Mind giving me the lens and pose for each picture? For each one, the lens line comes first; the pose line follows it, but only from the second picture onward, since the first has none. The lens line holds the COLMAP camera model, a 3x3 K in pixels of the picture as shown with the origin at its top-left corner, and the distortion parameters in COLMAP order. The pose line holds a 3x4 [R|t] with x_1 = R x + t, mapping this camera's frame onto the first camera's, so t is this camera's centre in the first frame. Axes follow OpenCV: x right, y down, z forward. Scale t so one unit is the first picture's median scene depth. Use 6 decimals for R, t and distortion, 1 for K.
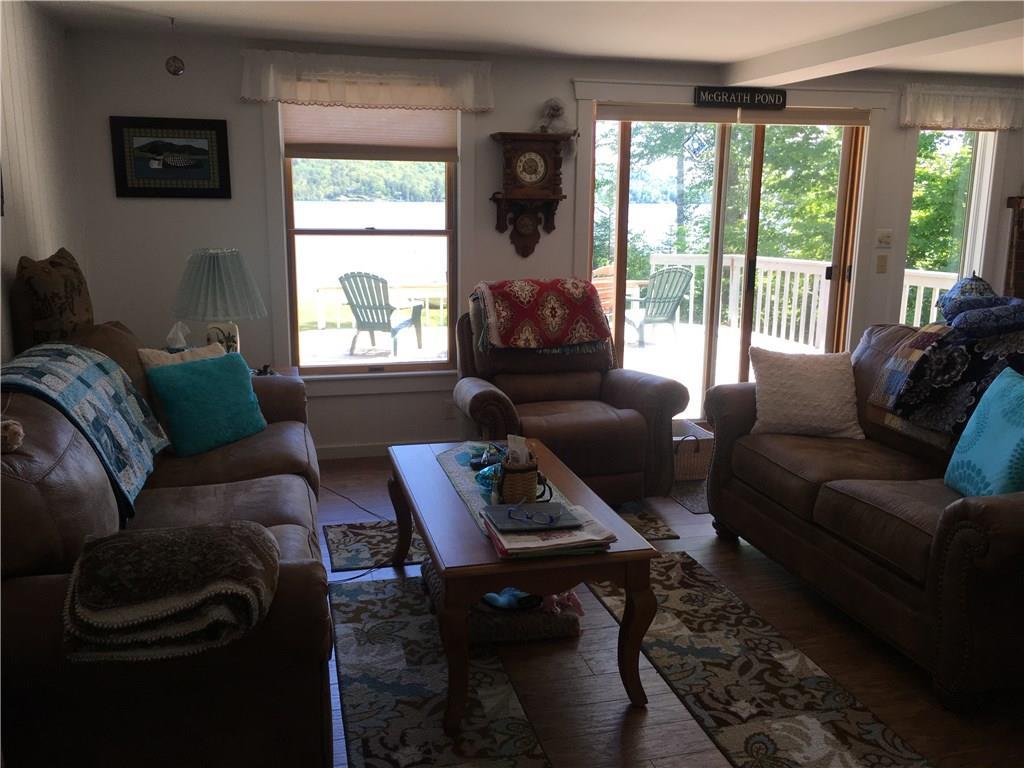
lens RADIAL K [[871.8, 0, 509.9], [0, 871.8, 384.0], [0, 0, 1]] dist [0.067812, -0.101033]
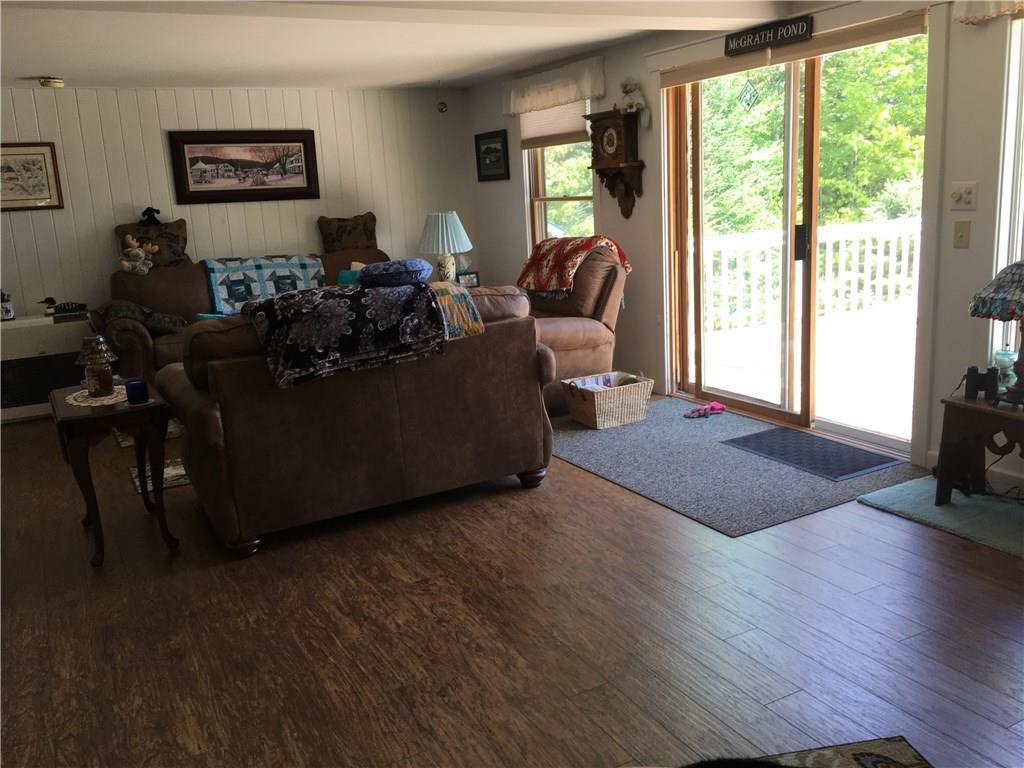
lens RADIAL K [[871.8, 0, 506.0], [0, 871.8, 380.2], [0, 0, 1]] dist [0.067812, -0.101033]
pose [[0.236420, 0.183713, -0.954125, 1.152714], [-0.148417, 0.977268, 0.151393, -0.091158], [0.960249, 0.105816, 0.258312, 0.593273]]
